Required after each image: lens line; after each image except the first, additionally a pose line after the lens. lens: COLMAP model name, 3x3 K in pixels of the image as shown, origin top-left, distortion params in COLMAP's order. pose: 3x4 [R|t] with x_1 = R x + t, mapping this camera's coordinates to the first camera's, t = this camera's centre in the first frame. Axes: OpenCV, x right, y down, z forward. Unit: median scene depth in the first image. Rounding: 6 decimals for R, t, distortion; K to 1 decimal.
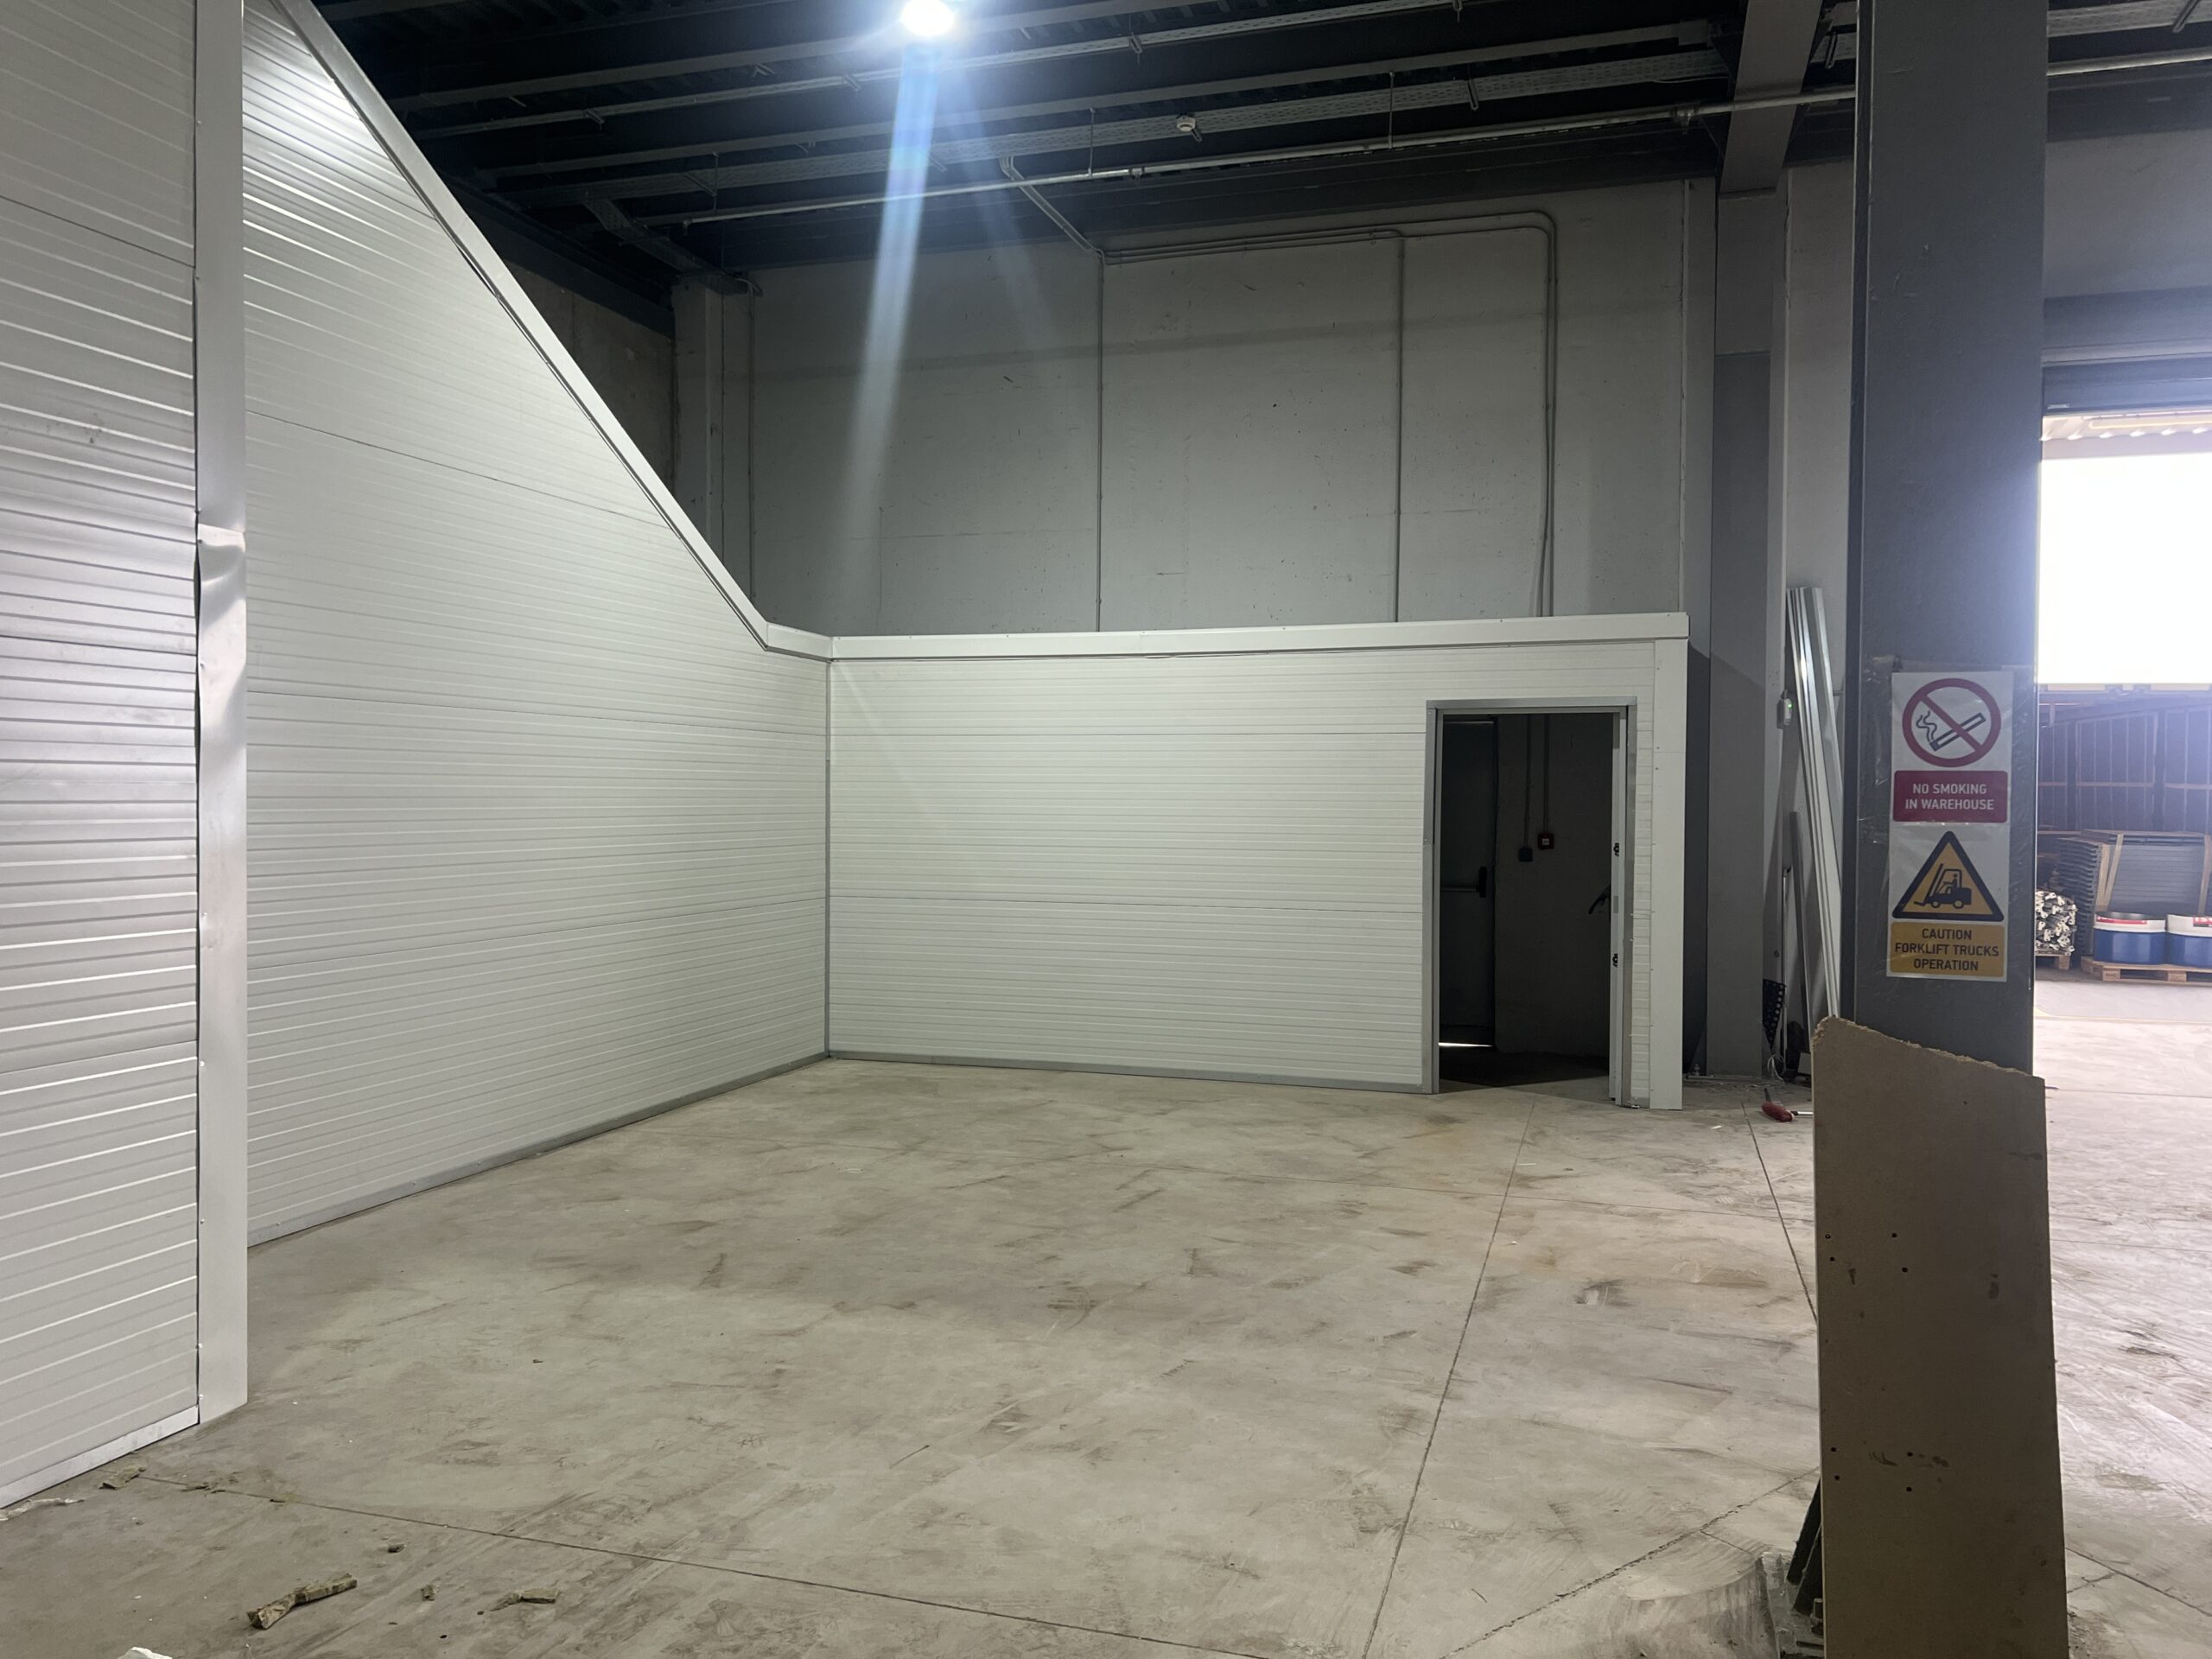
lens RADIAL K [[1652.5, 0, 1109.7], [0, 1652.5, 820.4], [0, 0, 1]] dist [0.040771, -0.037236]
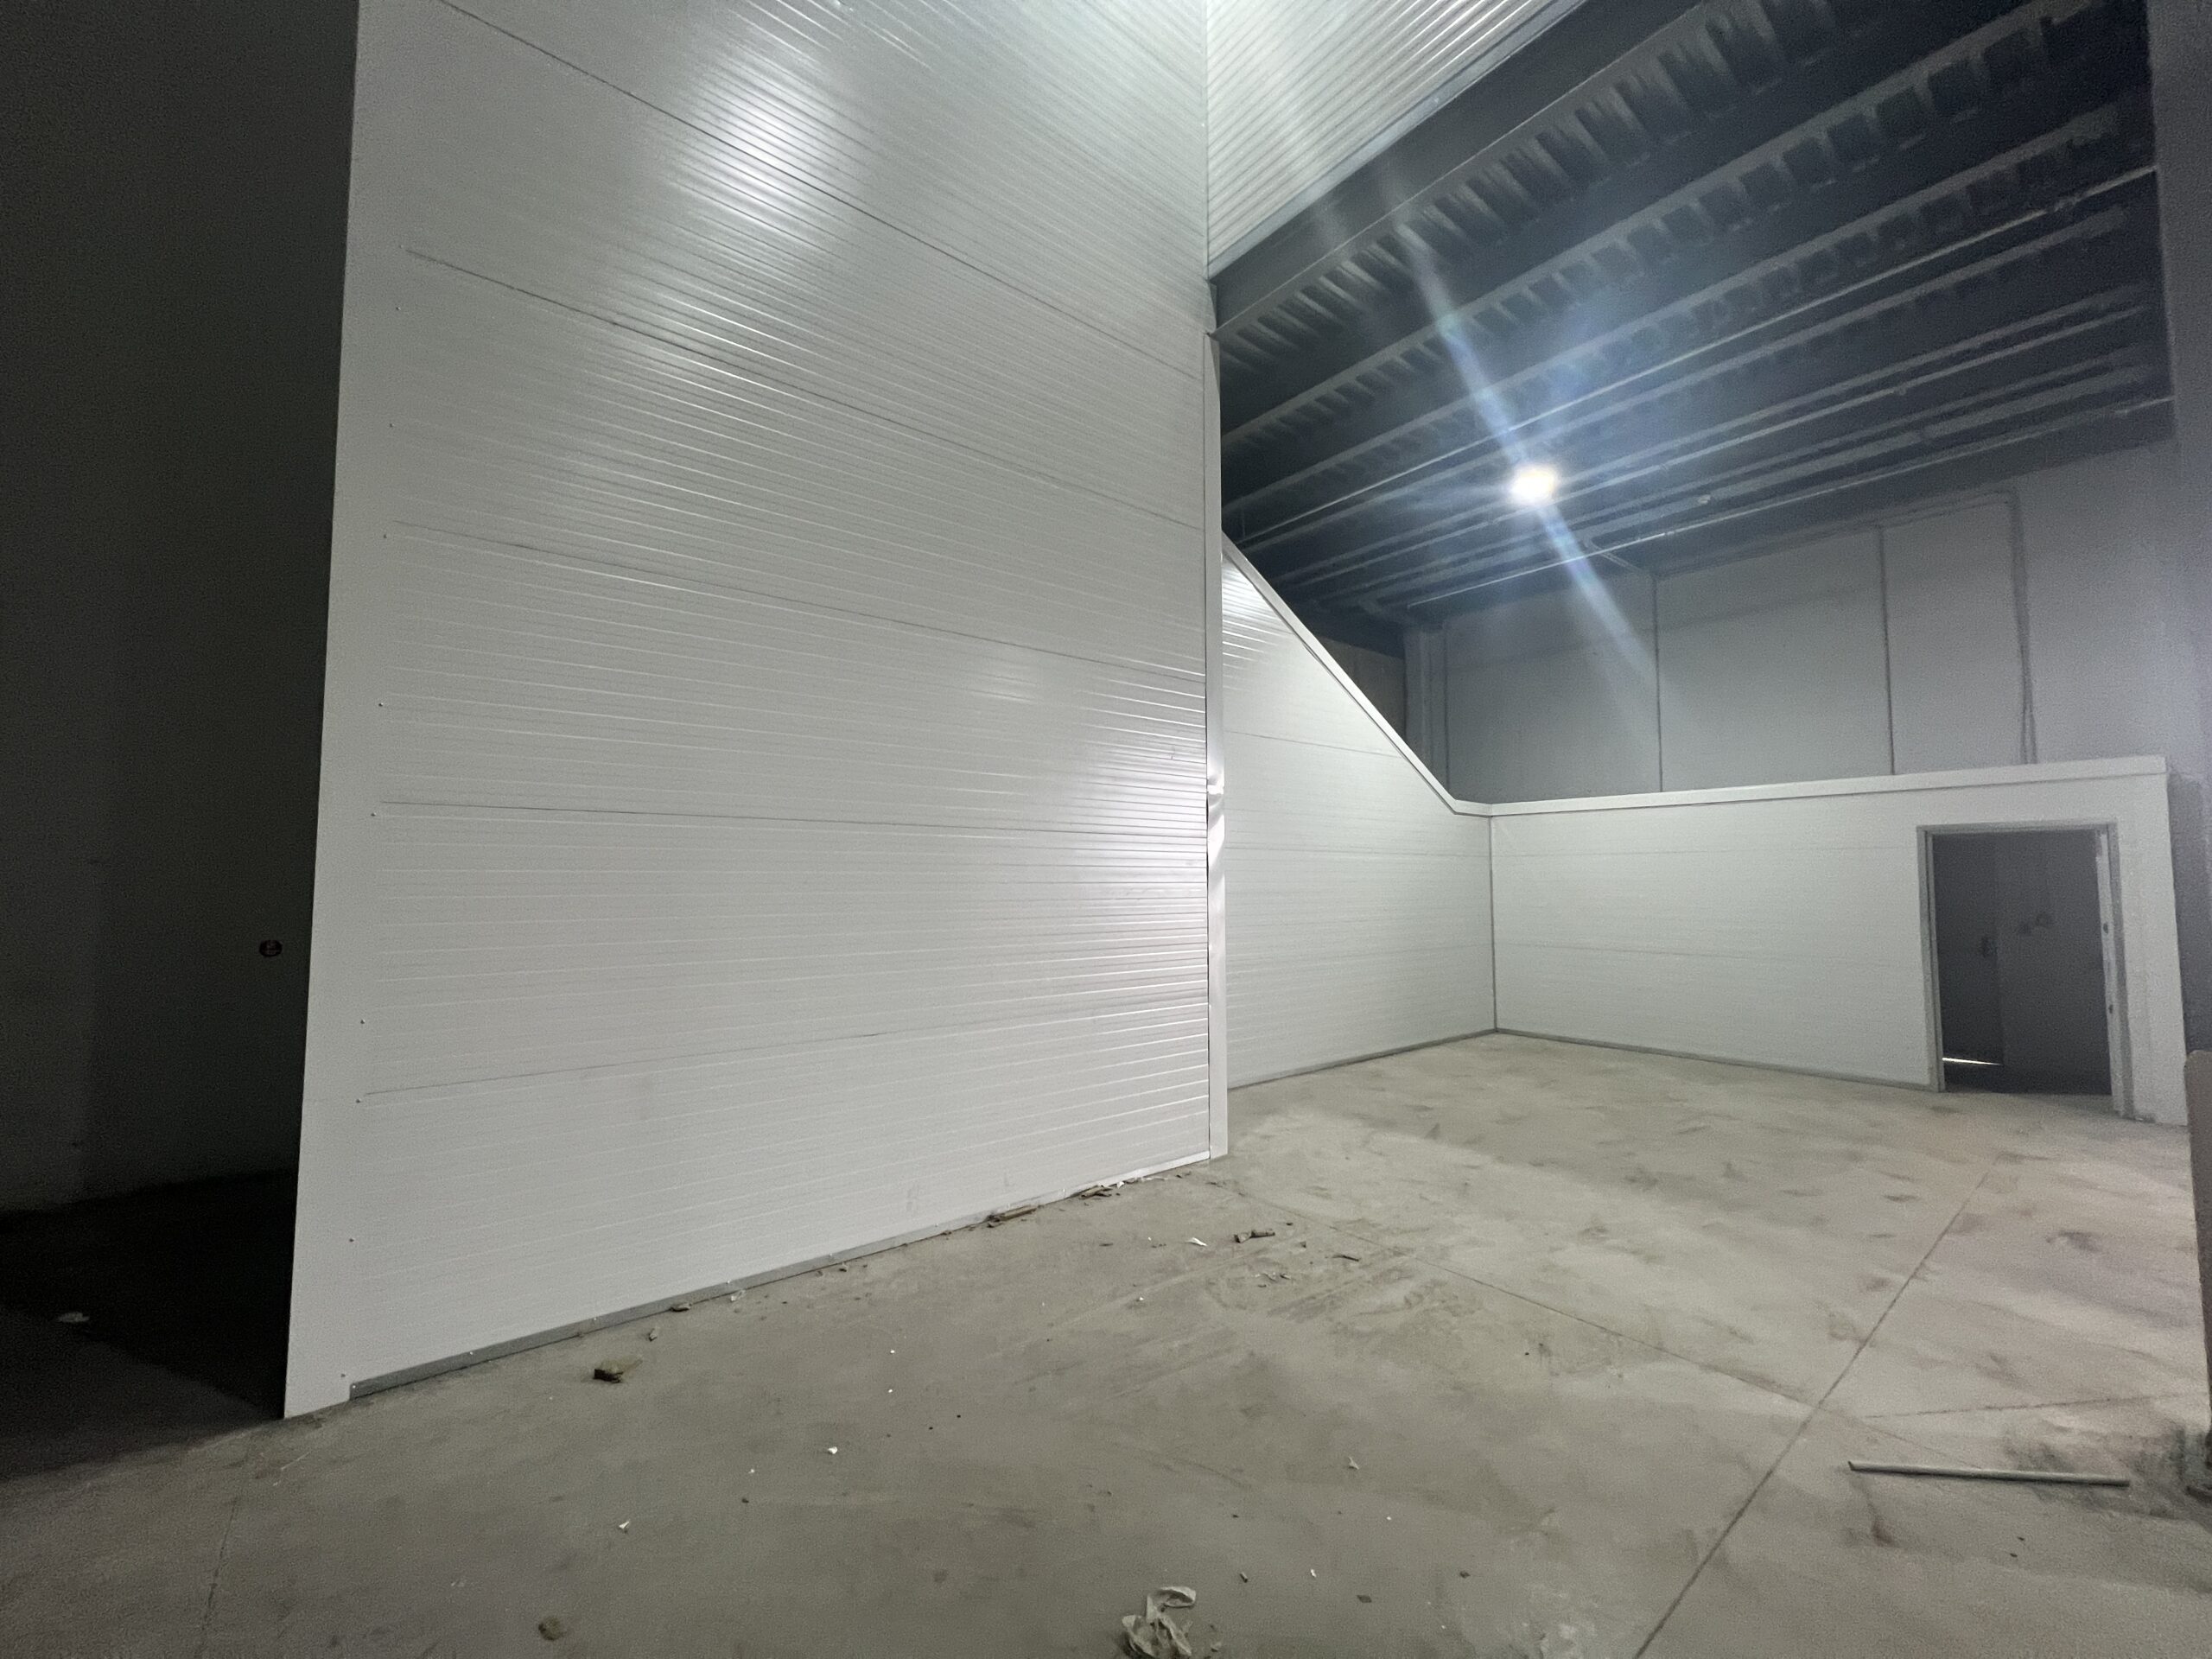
lens RADIAL K [[893.1, 0, 1104.7], [0, 893.1, 827.0], [0, 0, 1]] dist [0.002340, -0.000683]
pose [[0.831545, -0.040173, -0.554002, 0.047471], [-0.003379, 0.996997, -0.077368, -0.010465], [0.555446, 0.066207, 0.828912, -0.146811]]
